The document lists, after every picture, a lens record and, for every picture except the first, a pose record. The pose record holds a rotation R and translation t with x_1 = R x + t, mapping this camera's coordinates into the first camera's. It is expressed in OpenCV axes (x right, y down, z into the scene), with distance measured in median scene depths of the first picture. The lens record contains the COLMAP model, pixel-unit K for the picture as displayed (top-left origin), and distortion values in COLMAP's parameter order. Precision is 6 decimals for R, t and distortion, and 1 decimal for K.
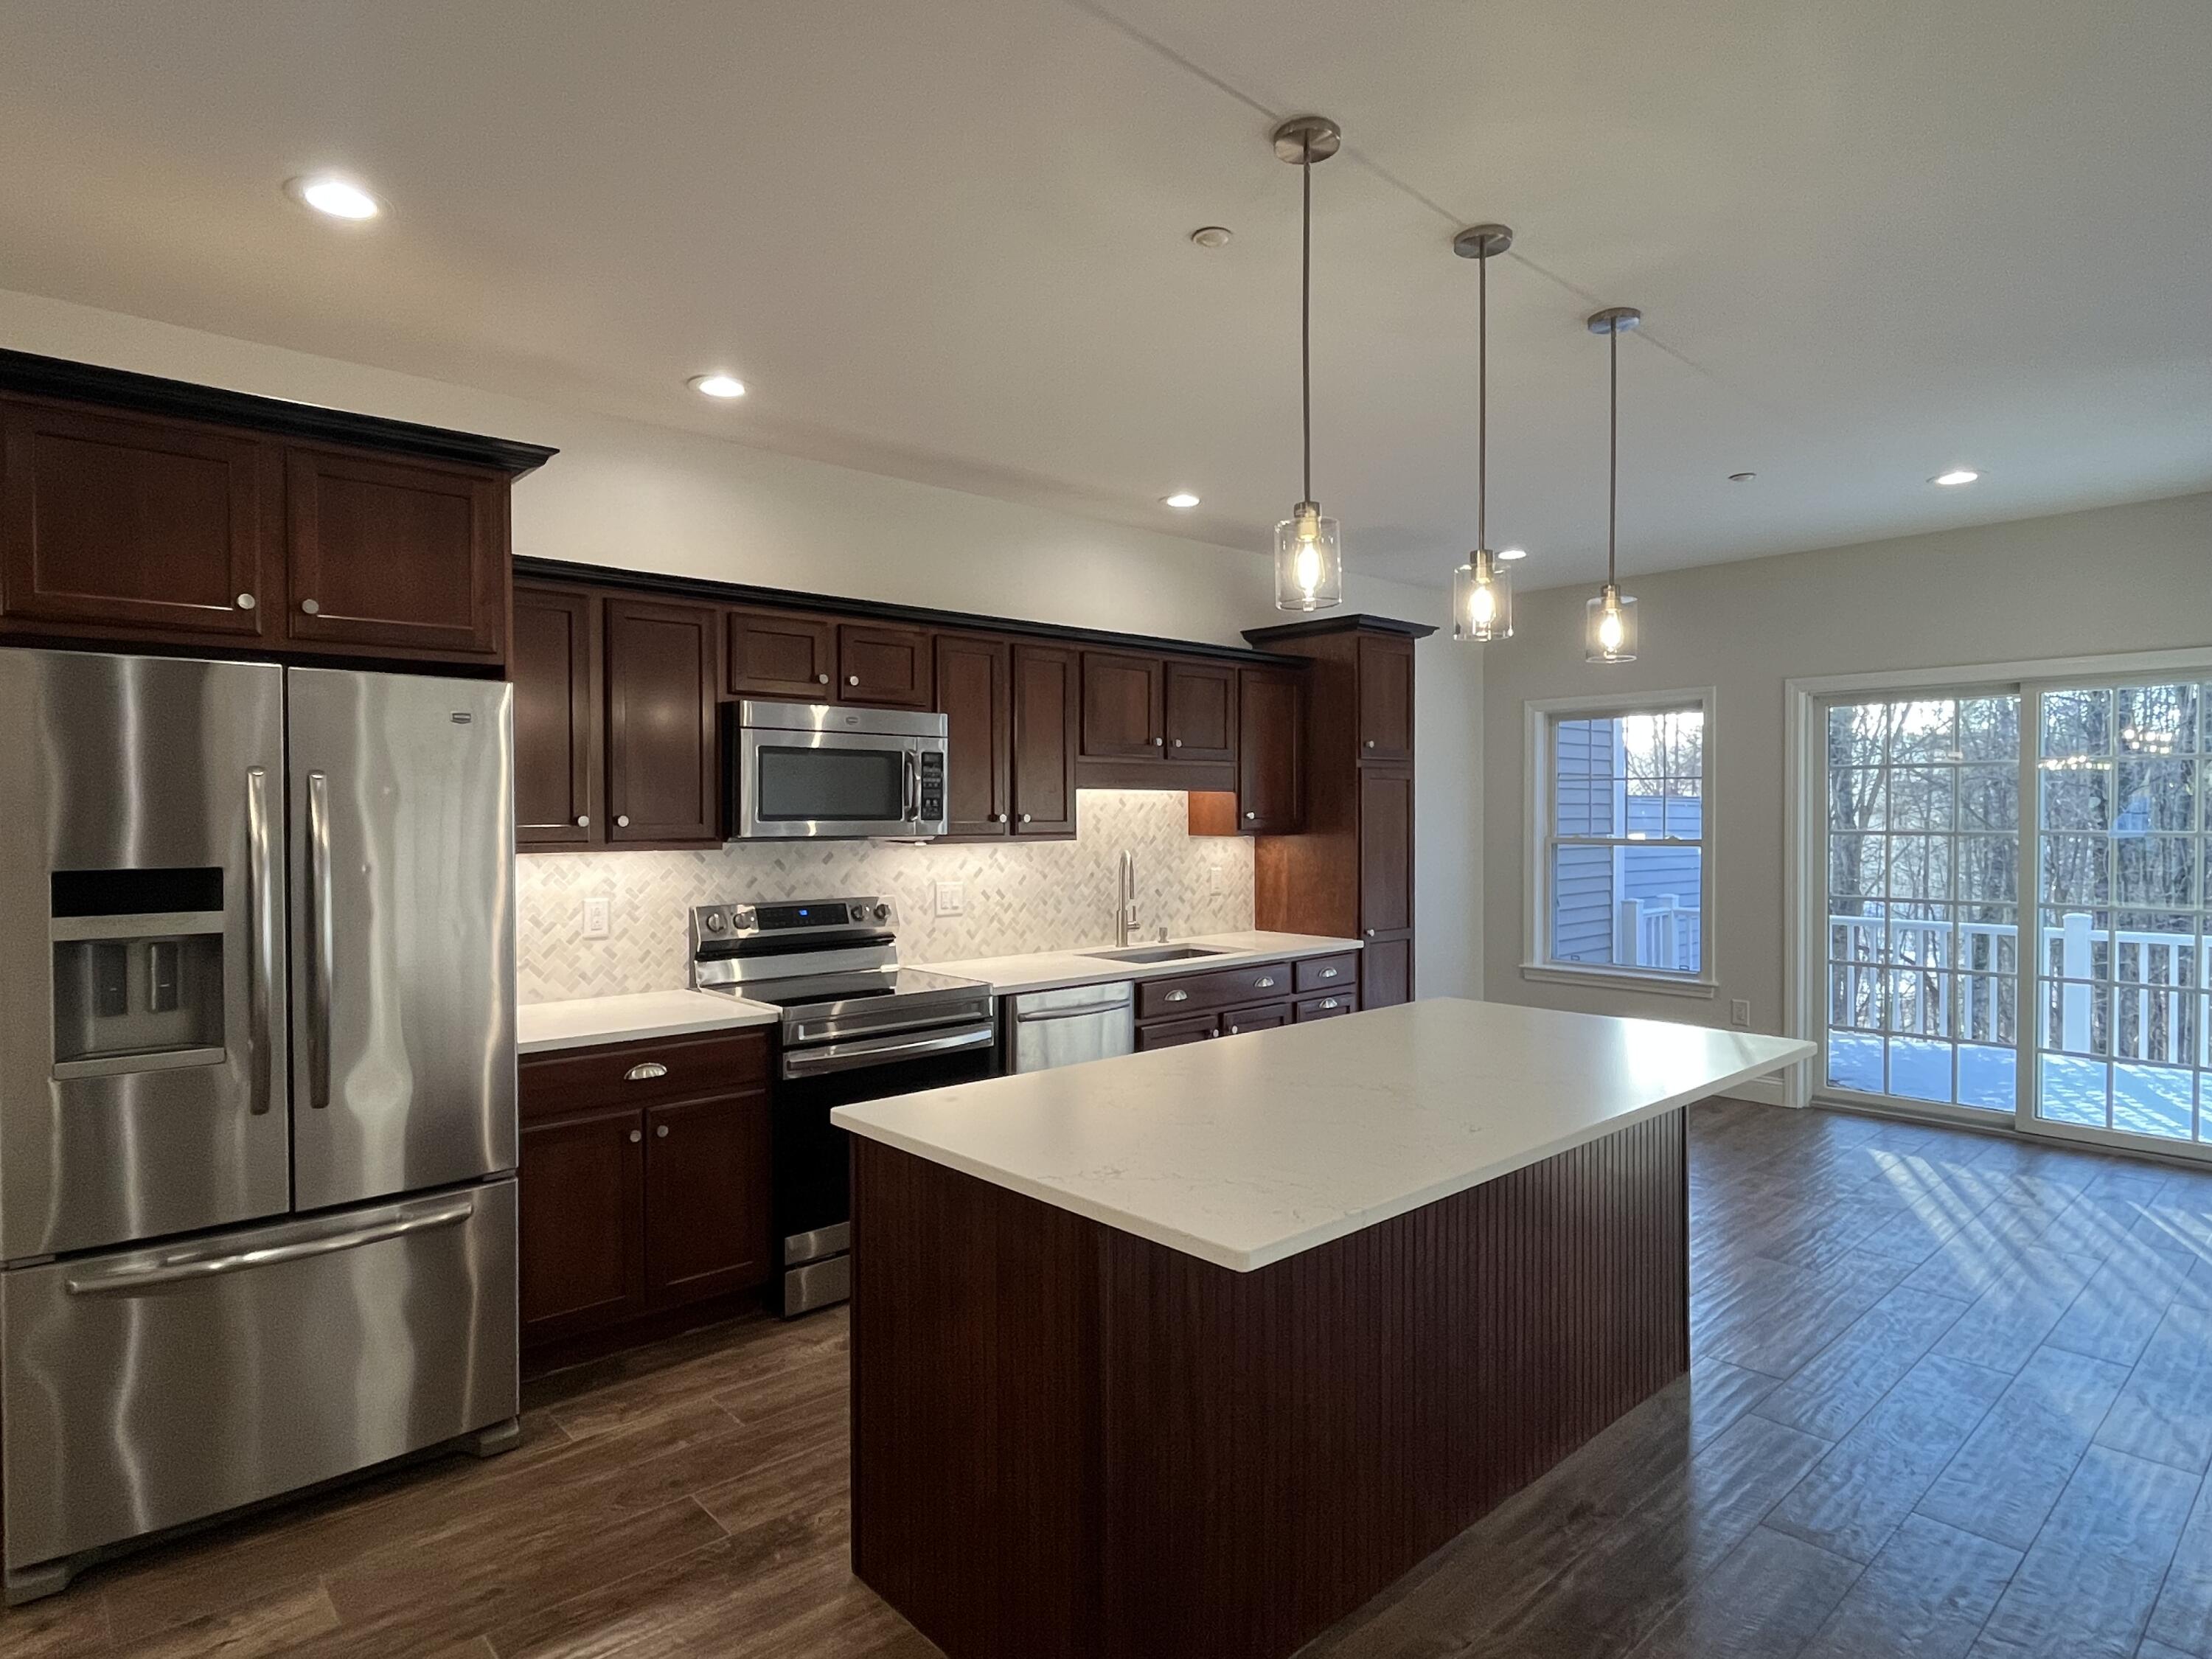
lens RADIAL K [[1244.5, 0, 1090.9], [0, 1244.5, 831.5], [0, 0, 1]] dist [-0.000242, 0.000518]
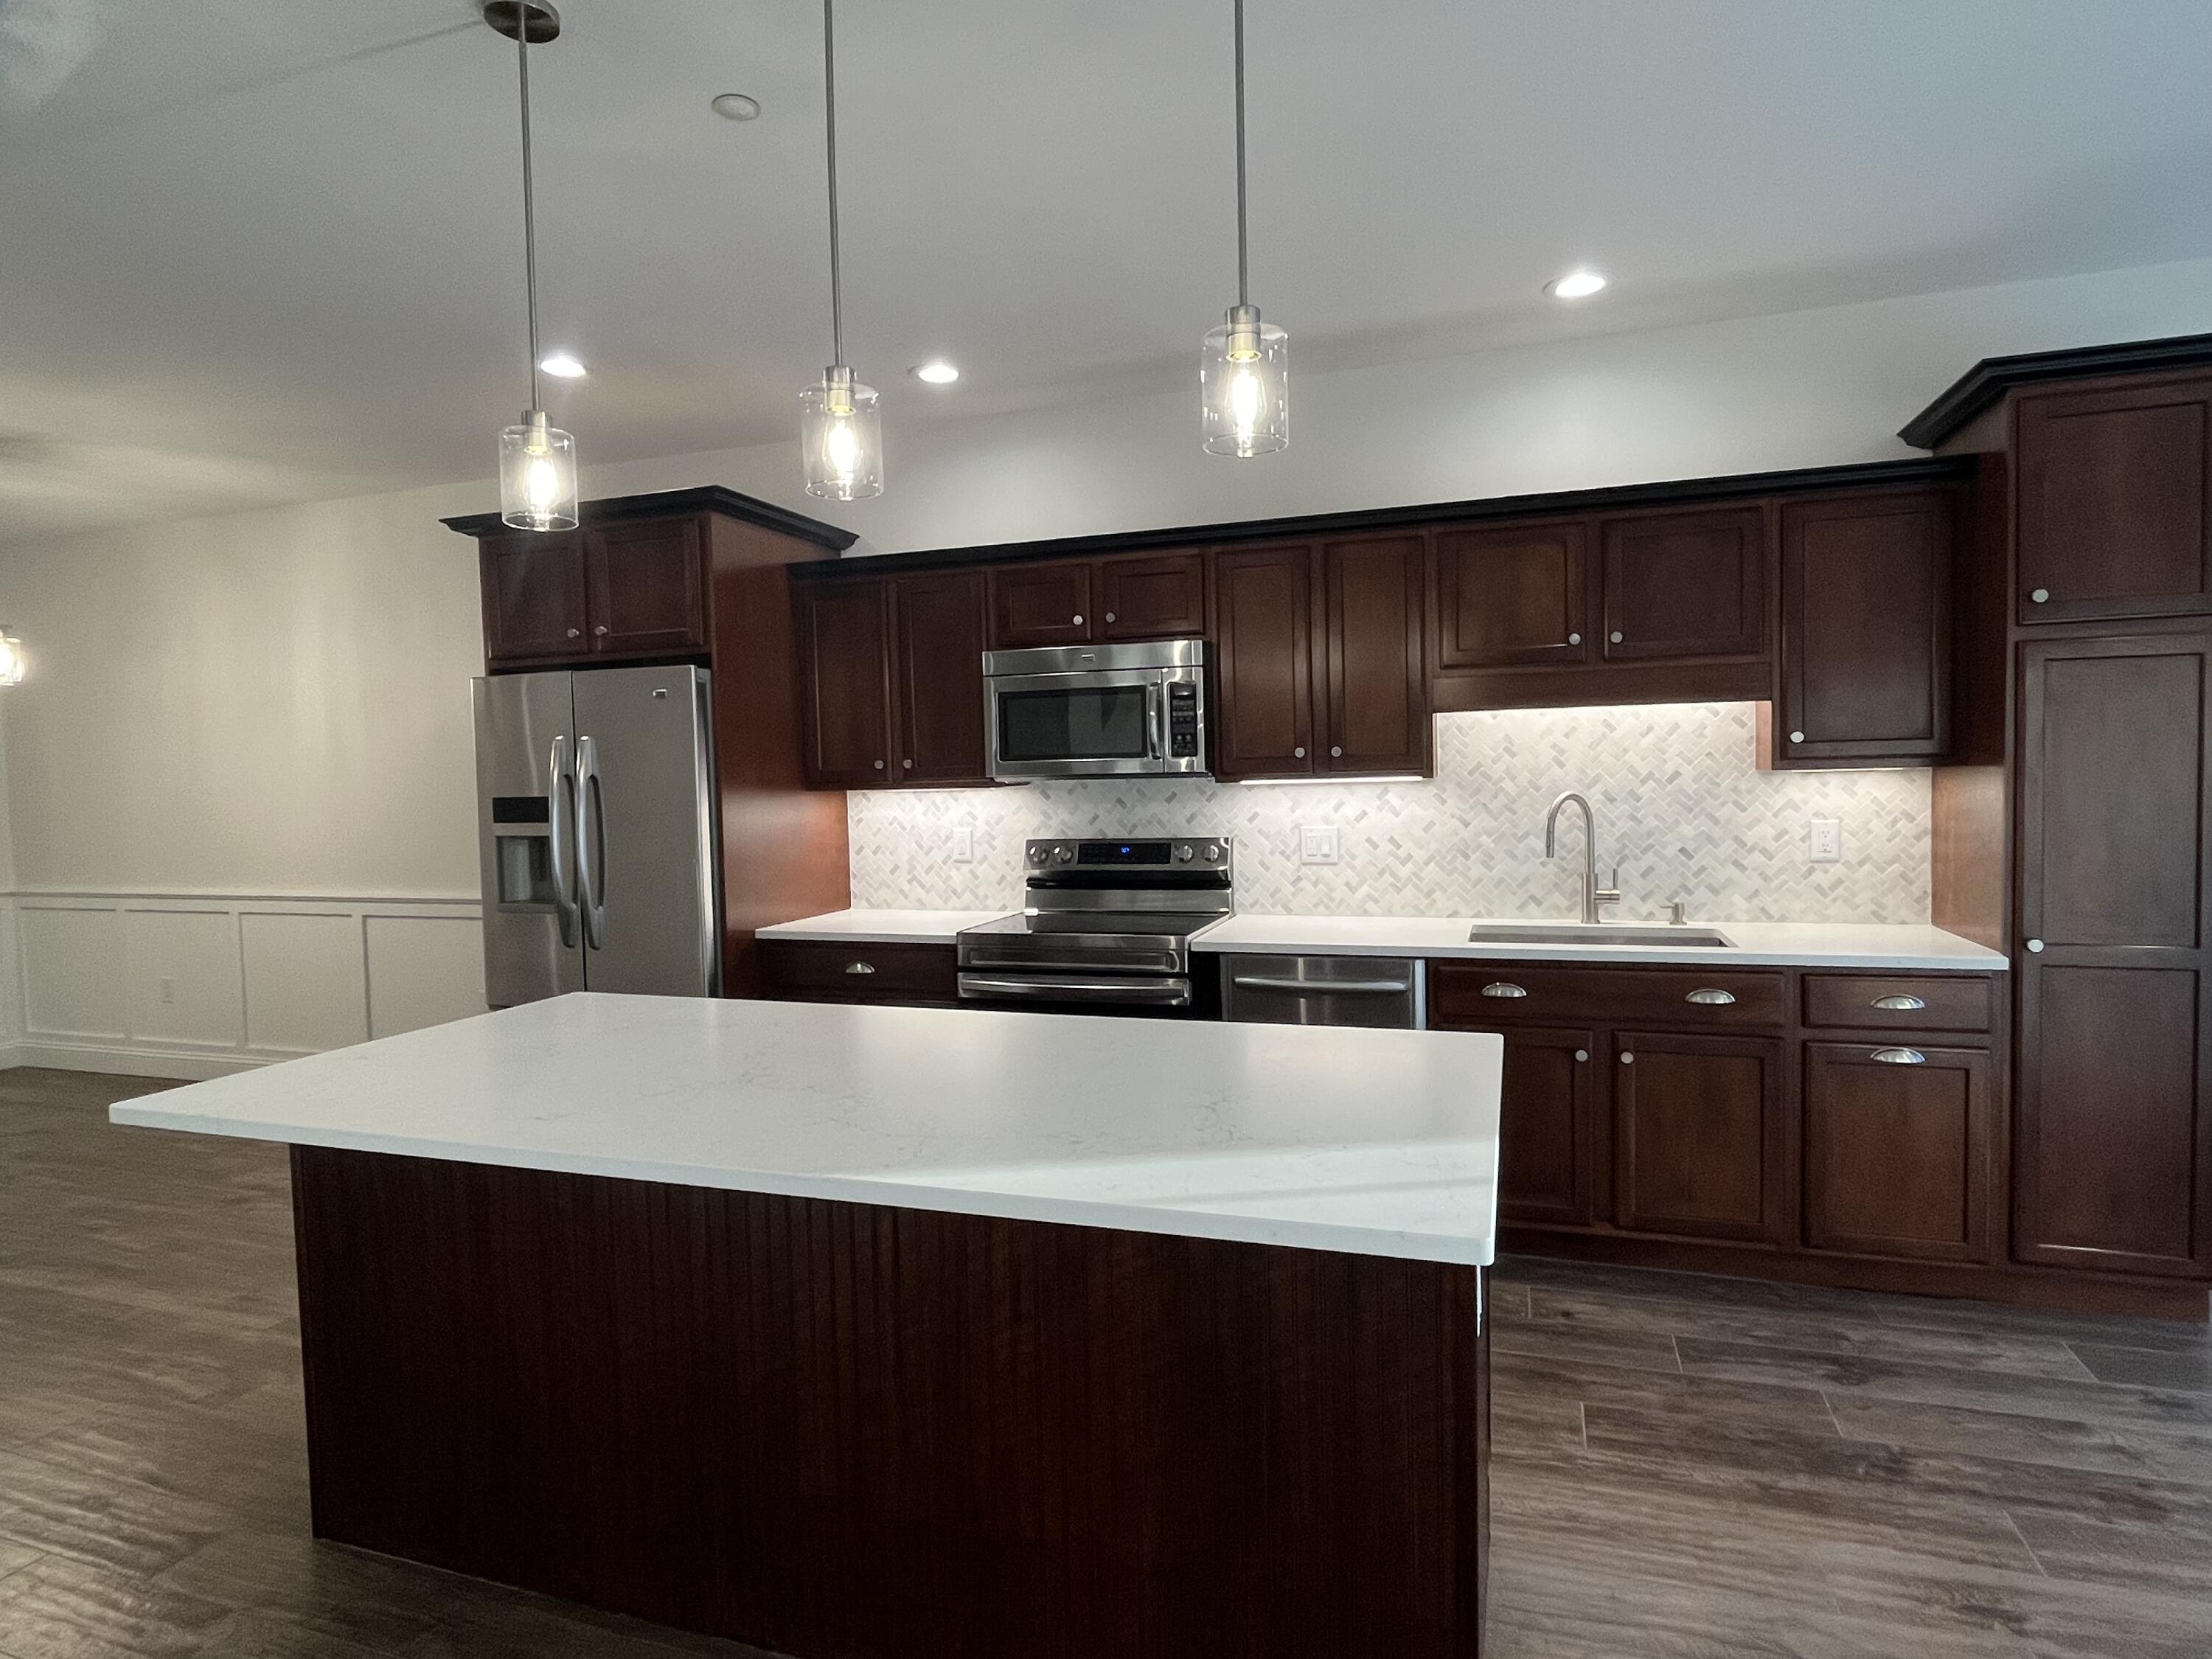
lens RADIAL K [[1244.5, 0, 1090.9], [0, 1244.5, 831.5], [0, 0, 1]] dist [-0.000242, 0.000518]
pose [[0.484307, 0.033985, -0.874238, 0.594189], [0.009075, 0.998996, 0.043863, 0.004512], [0.874851, -0.029177, 0.483512, 0.443606]]
